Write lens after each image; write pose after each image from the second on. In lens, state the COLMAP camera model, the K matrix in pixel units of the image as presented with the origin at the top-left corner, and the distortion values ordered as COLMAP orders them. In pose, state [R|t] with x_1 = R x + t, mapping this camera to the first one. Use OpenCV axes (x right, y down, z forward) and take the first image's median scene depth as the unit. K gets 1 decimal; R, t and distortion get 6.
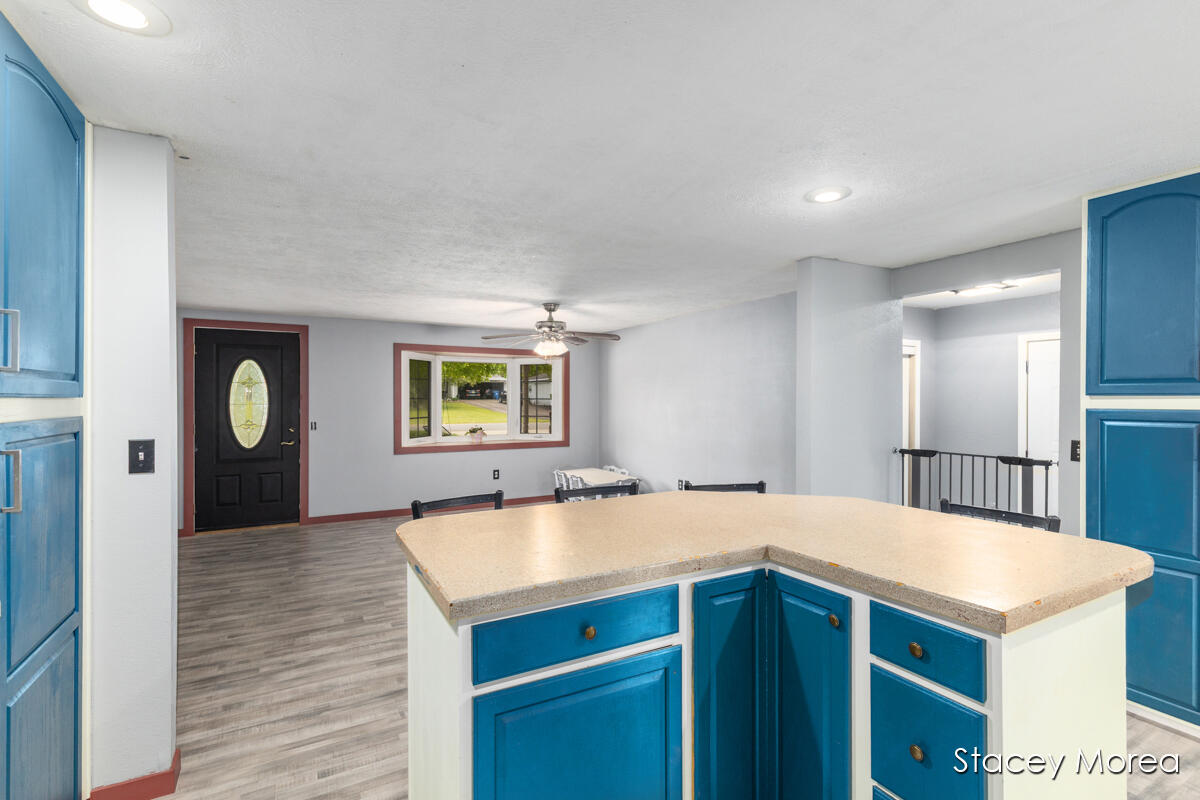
lens RADIAL K [[548.9, 0, 600.0], [0, 548.9, 400.0], [0, 0, 1]] dist [0.010690, -0.000895]
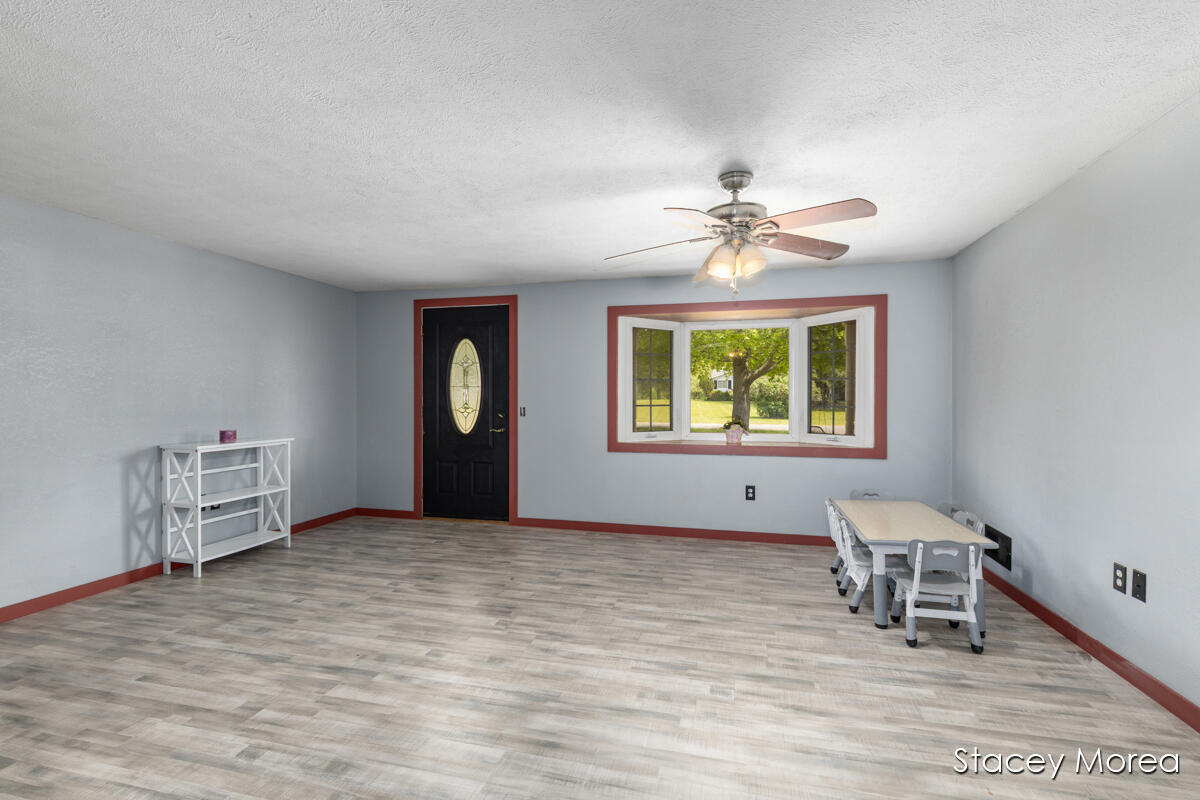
lens RADIAL K [[540.9, 0, 597.9], [0, 540.9, 402.9], [0, 0, 1]] dist [0.014550, -0.003282]
pose [[0.725963, 0.002448, -0.687729, 0.269760], [-0.001488, 0.999997, 0.001989, 0.059400], [0.687732, -0.000421, 0.725965, 0.882426]]
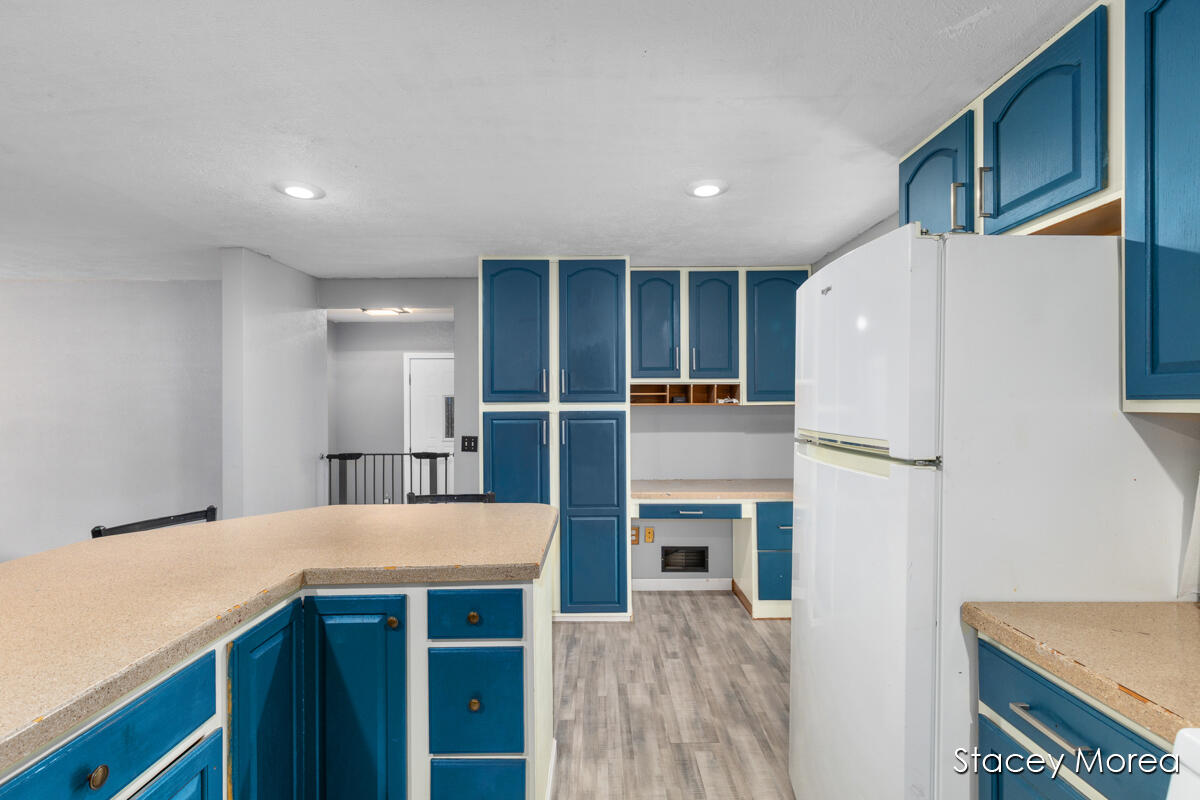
lens RADIAL K [[540.9, 0, 597.9], [0, 540.9, 402.9], [0, 0, 1]] dist [0.014550, -0.003282]
pose [[0.485683, -0.001982, 0.874133, -0.153794], [0.008913, 0.999957, -0.002685, -0.000377], [-0.874090, 0.009095, 0.485680, 0.099047]]
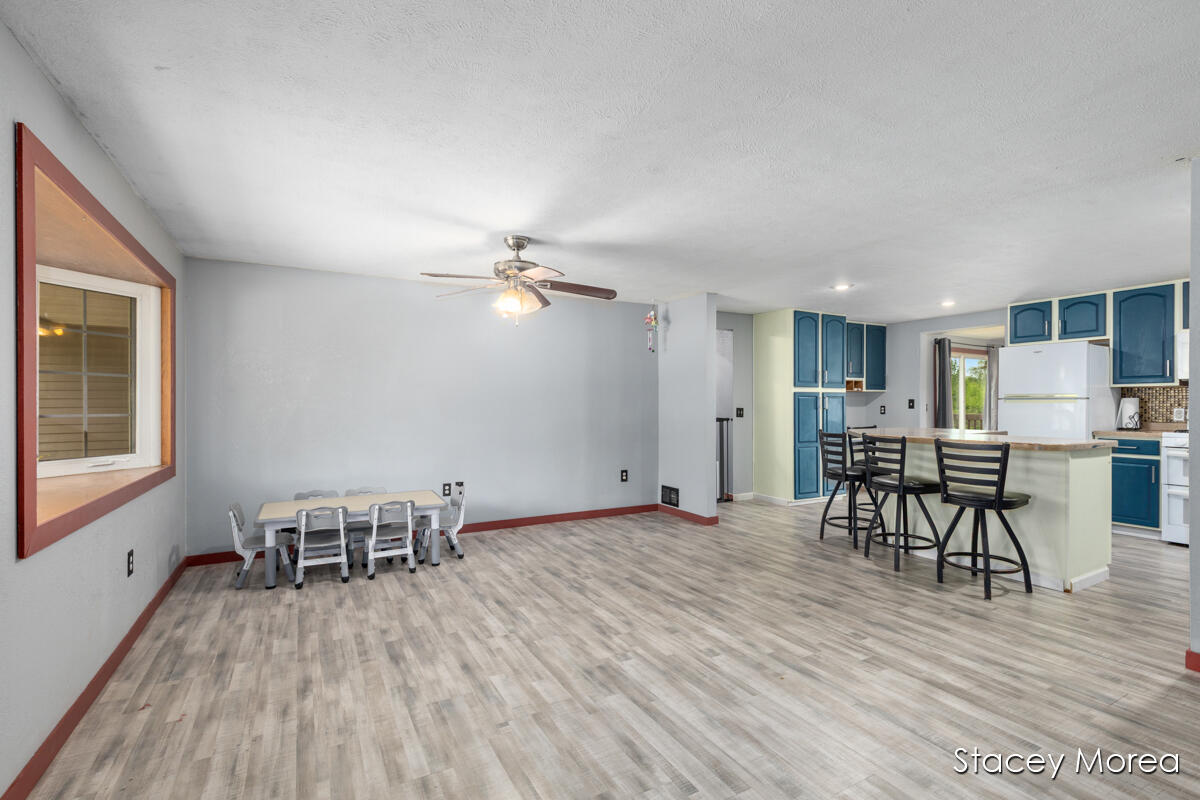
lens RADIAL K [[540.9, 0, 597.9], [0, 540.9, 402.9], [0, 0, 1]] dist [0.014550, -0.003282]
pose [[0.001900, 0.004372, 0.999989, -1.253817], [0.004038, 0.999982, -0.004379, 0.055673], [-0.999990, 0.004046, 0.001882, 1.458400]]
